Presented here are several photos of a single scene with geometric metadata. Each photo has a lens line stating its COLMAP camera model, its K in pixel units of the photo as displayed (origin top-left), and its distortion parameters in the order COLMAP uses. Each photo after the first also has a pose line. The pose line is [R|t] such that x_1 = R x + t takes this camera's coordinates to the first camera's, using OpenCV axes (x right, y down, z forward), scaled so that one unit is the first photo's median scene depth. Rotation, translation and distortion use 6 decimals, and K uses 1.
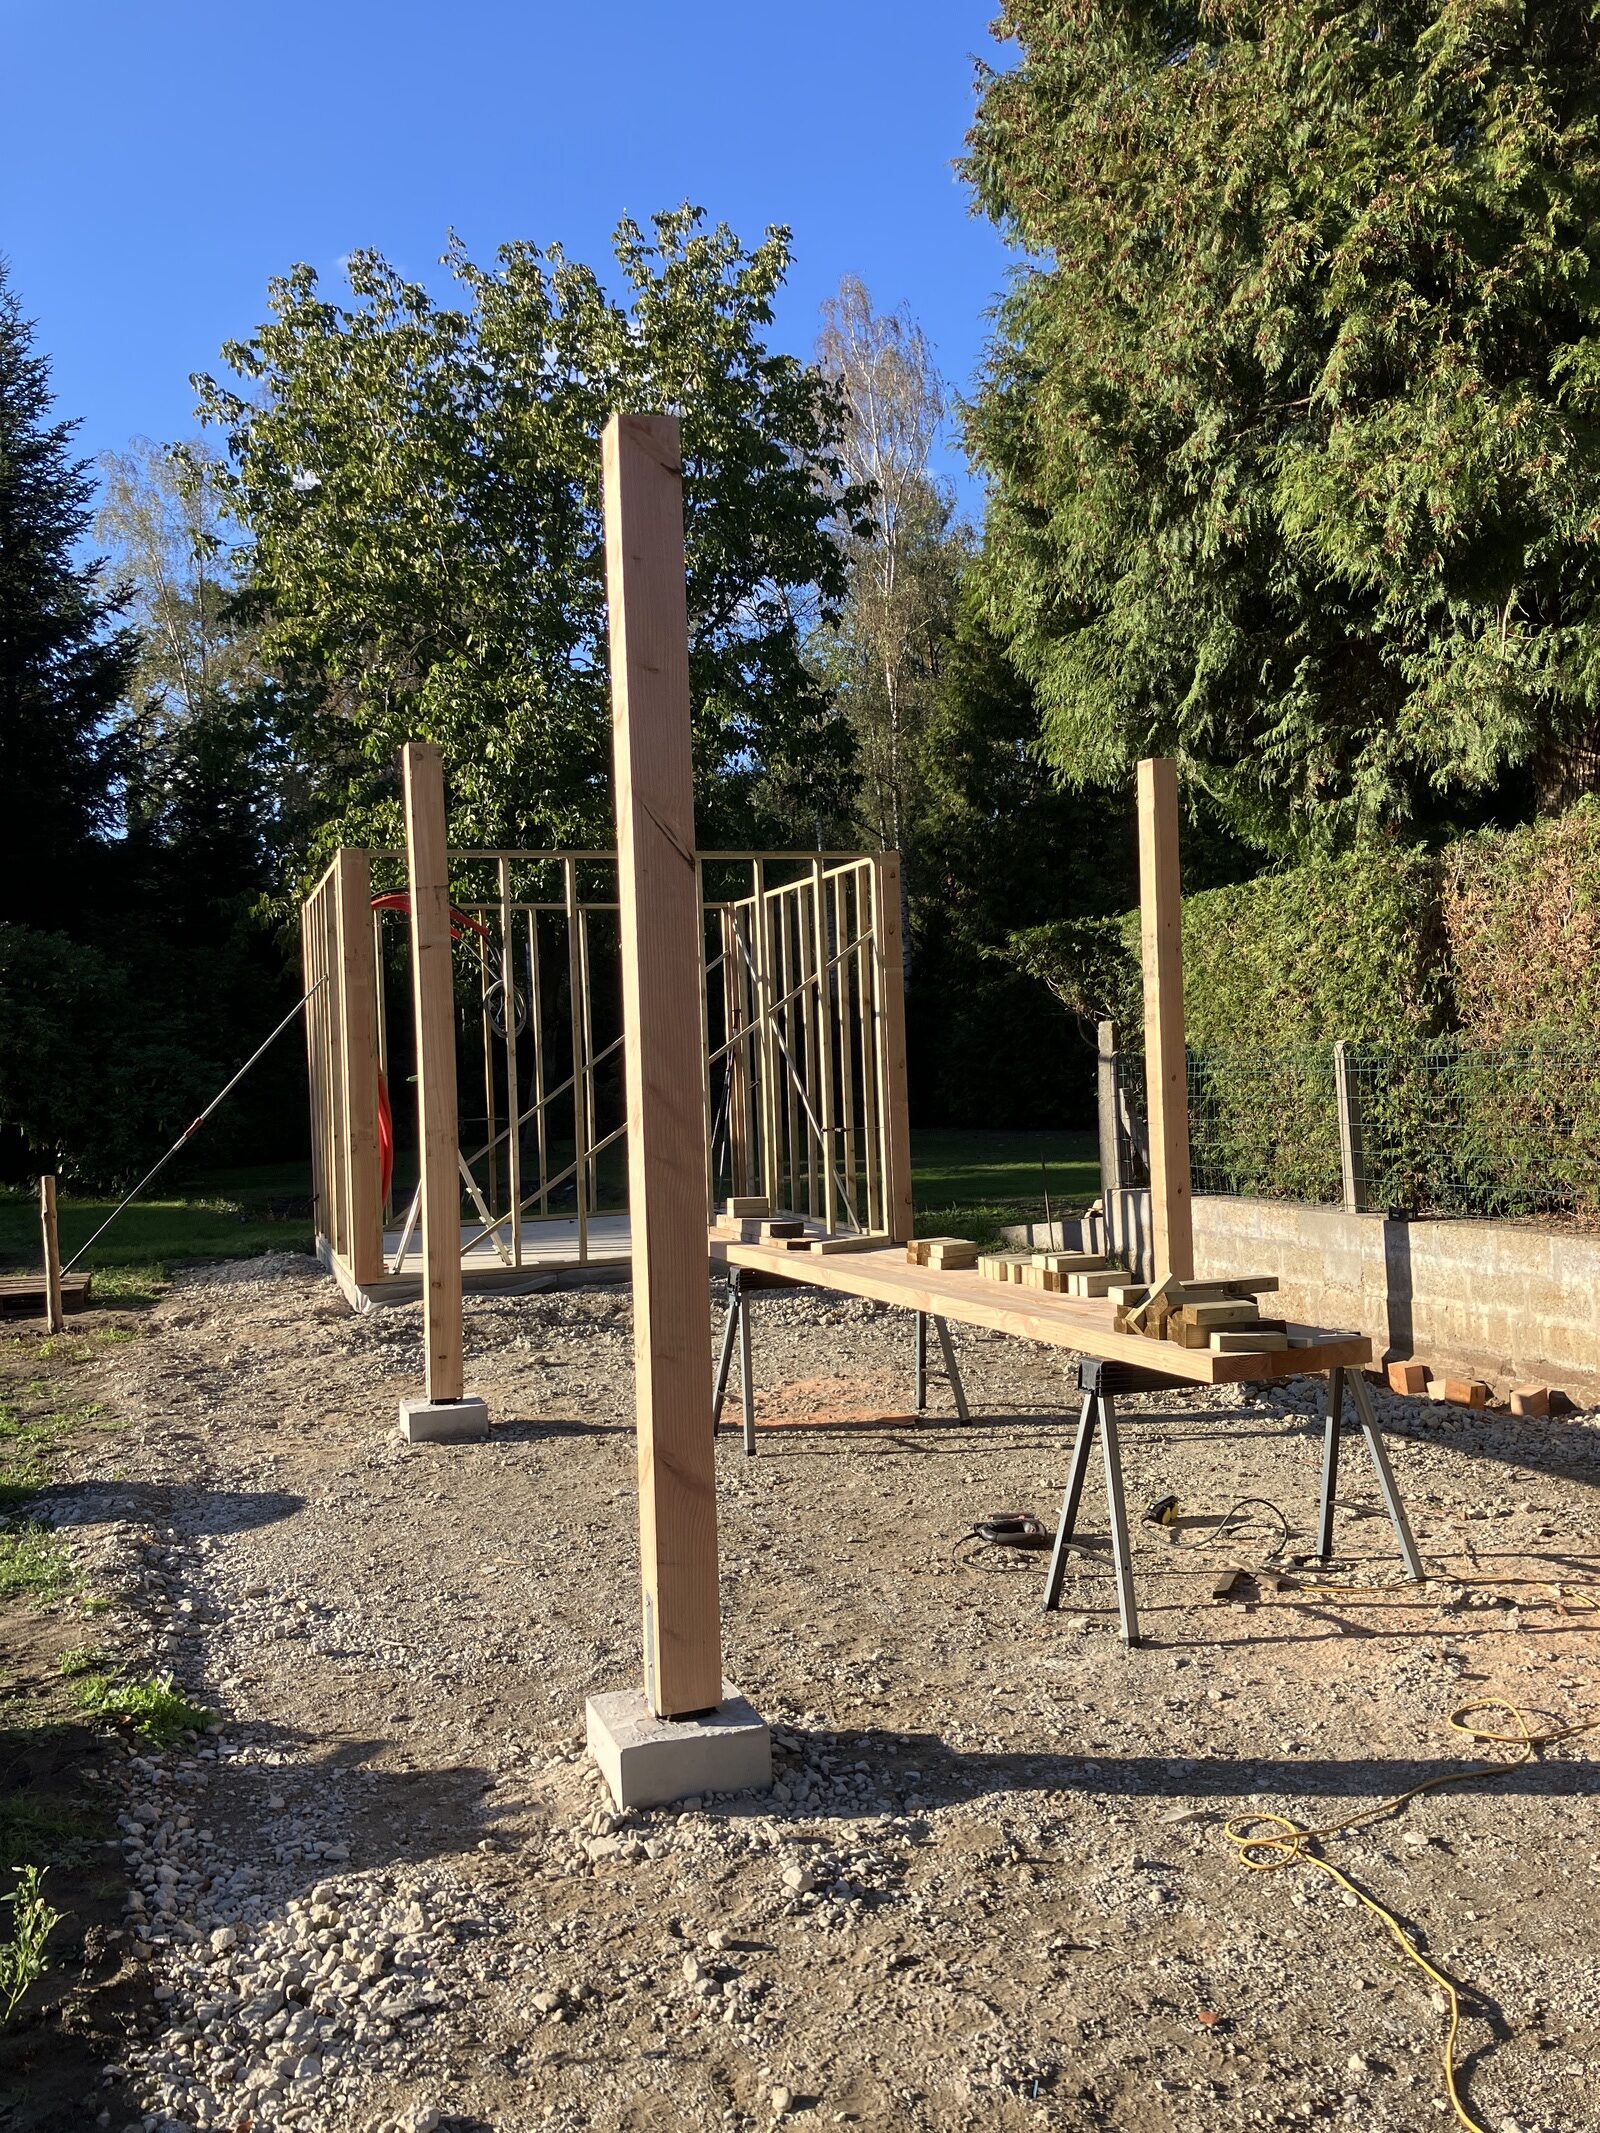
lens RADIAL K [[1755.1, 0, 793.3], [0, 1755.1, 1070.8], [0, 0, 1]] dist [0.034709, -0.030899]
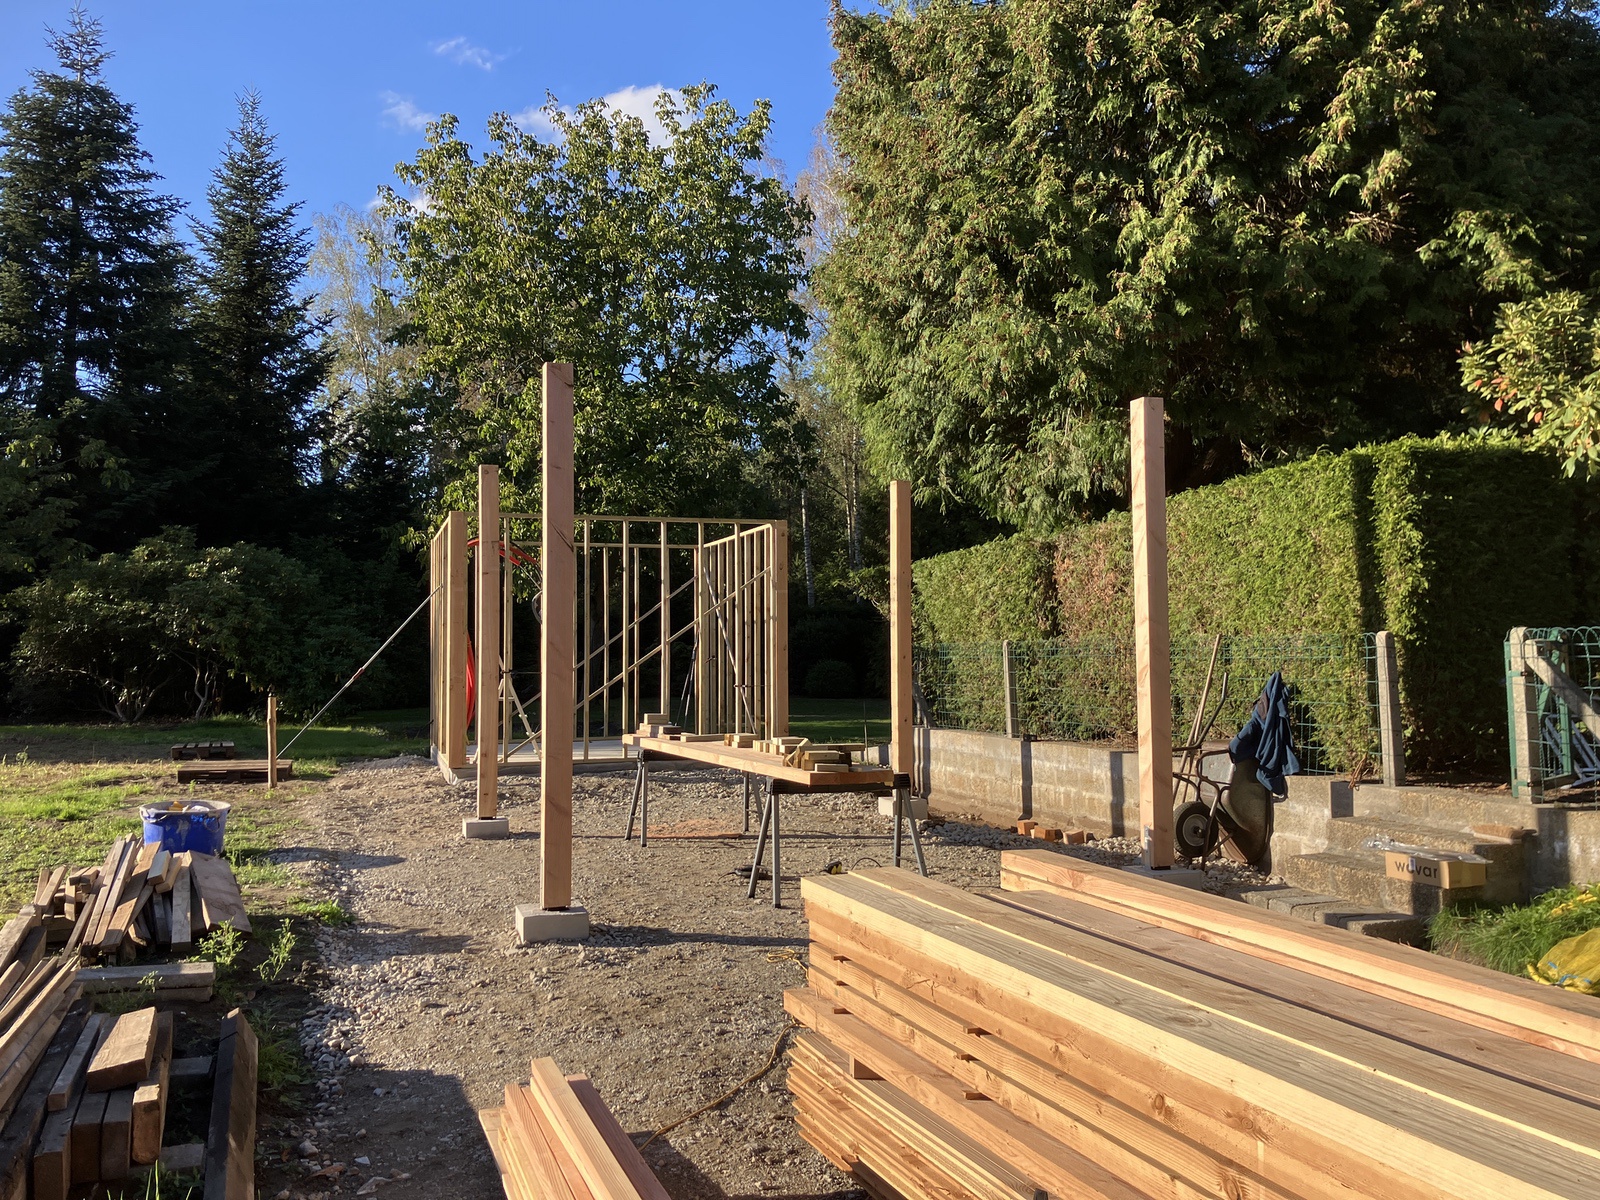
lens RADIAL K [[1316.6, 0, 795.7], [0, 1316.6, 610.7], [0, 0, 1]] dist [0.034709, -0.030899]
pose [[0.999494, 0.029871, -0.010922, 0.089069], [-0.030260, 0.998842, -0.037412, 0.007208], [0.009791, 0.037723, 0.999240, -0.258375]]
